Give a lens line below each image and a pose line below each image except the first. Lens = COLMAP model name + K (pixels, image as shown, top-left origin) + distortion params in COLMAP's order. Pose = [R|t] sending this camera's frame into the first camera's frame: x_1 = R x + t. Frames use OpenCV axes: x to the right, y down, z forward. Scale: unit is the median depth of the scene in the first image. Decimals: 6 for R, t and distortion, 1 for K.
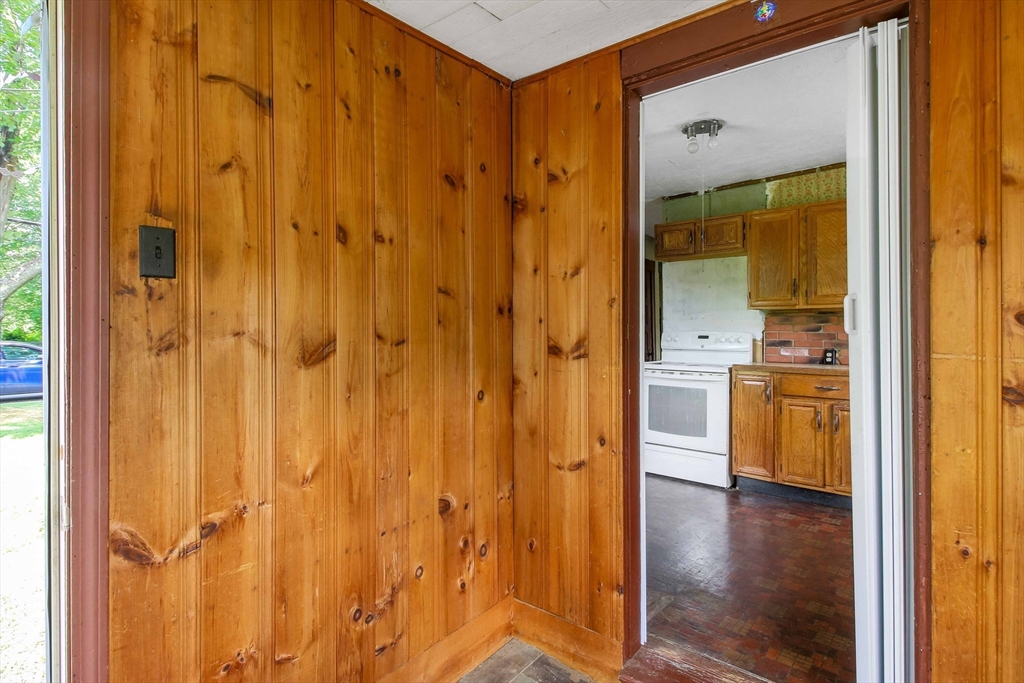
lens RADIAL K [[529.2, 0, 504.3], [0, 529.2, 328.9], [0, 0, 1]] dist [0.000330, -0.005251]
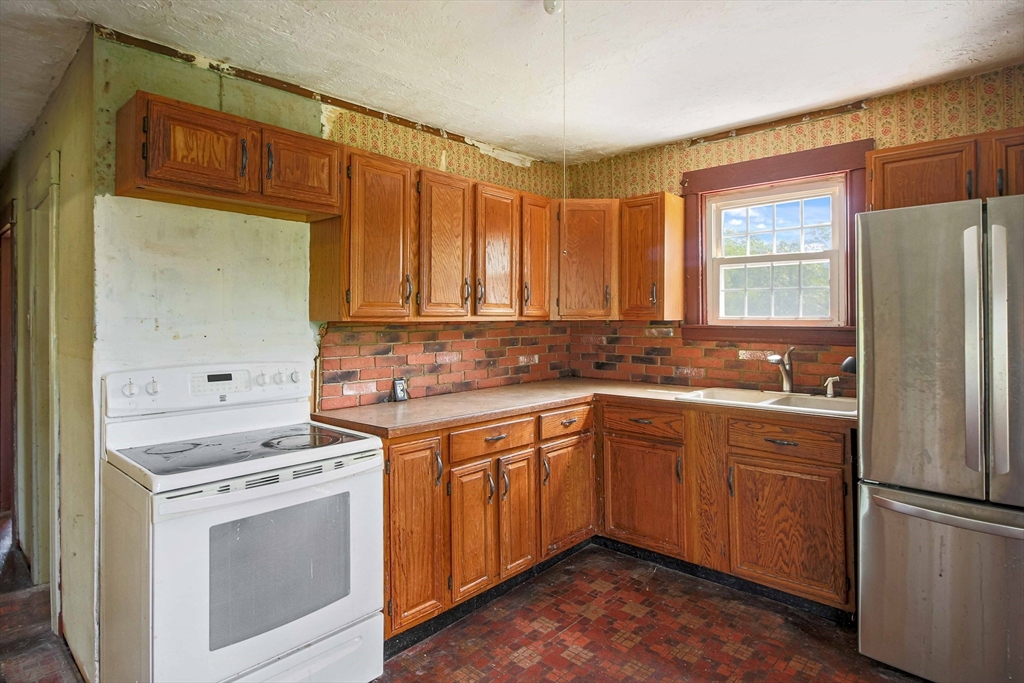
lens RADIAL K [[529.2, 0, 482.5], [0, 529.2, 319.1], [0, 0, 1]] dist [0.000330, -0.005251]
pose [[0.058108, 0.002513, 0.998307, -0.086165], [0.001510, 0.999995, -0.002605, -0.041098], [-0.998309, 0.001659, 0.058104, 0.894931]]
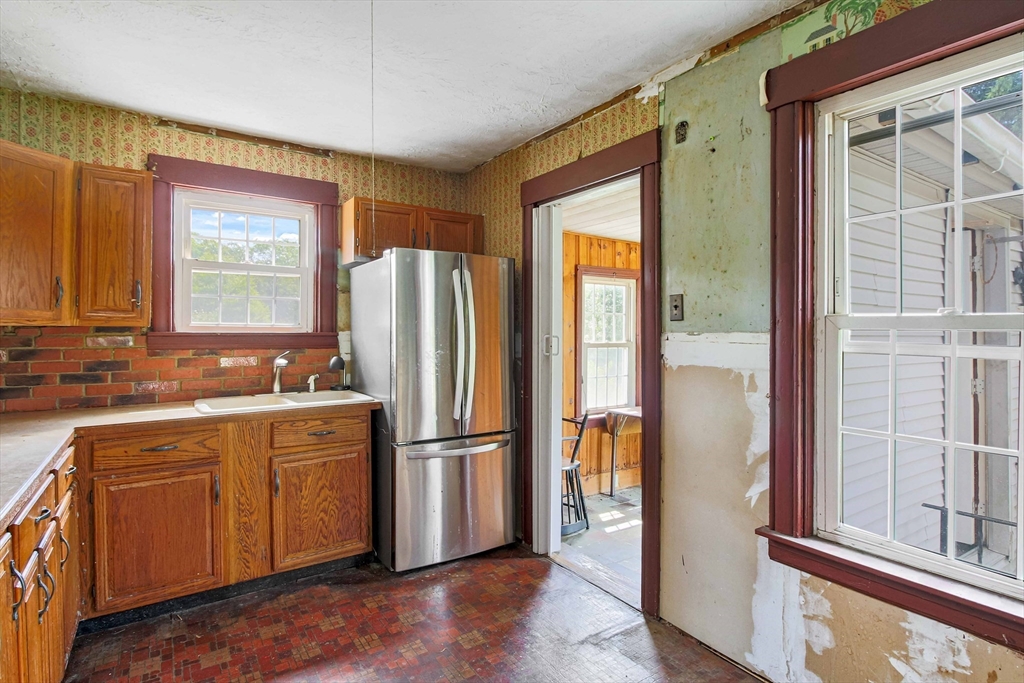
lens RADIAL K [[529.2, 0, 518.7], [0, 529.2, 333.1], [0, 0, 1]] dist [0.000330, -0.005251]
pose [[-0.960225, -0.002787, 0.279213, 0.103430], [-0.000822, 0.999974, 0.007155, -0.037632], [-0.279226, 0.006641, -0.960203, 1.190989]]
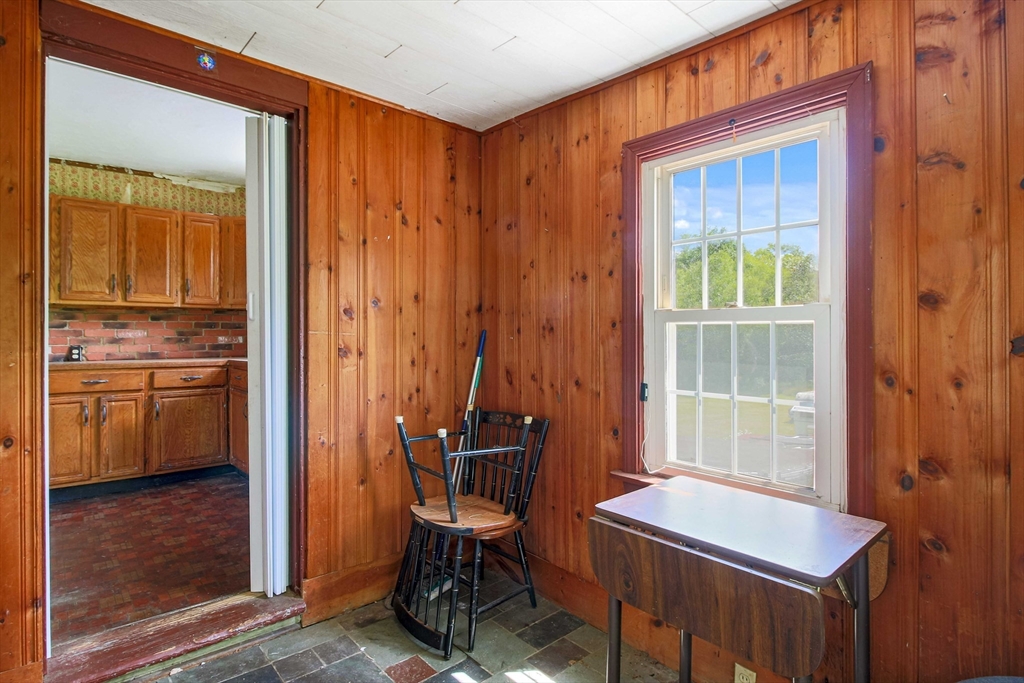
lens RADIAL K [[529.2, 0, 519.8], [0, 529.2, 336.4], [0, 0, 1]] dist [0.000330, -0.005251]
pose [[0.144502, 0.003638, 0.989498, -0.261967], [-0.001140, 0.999993, -0.003510, 0.024007], [-0.989504, -0.000620, 0.144505, 0.030324]]
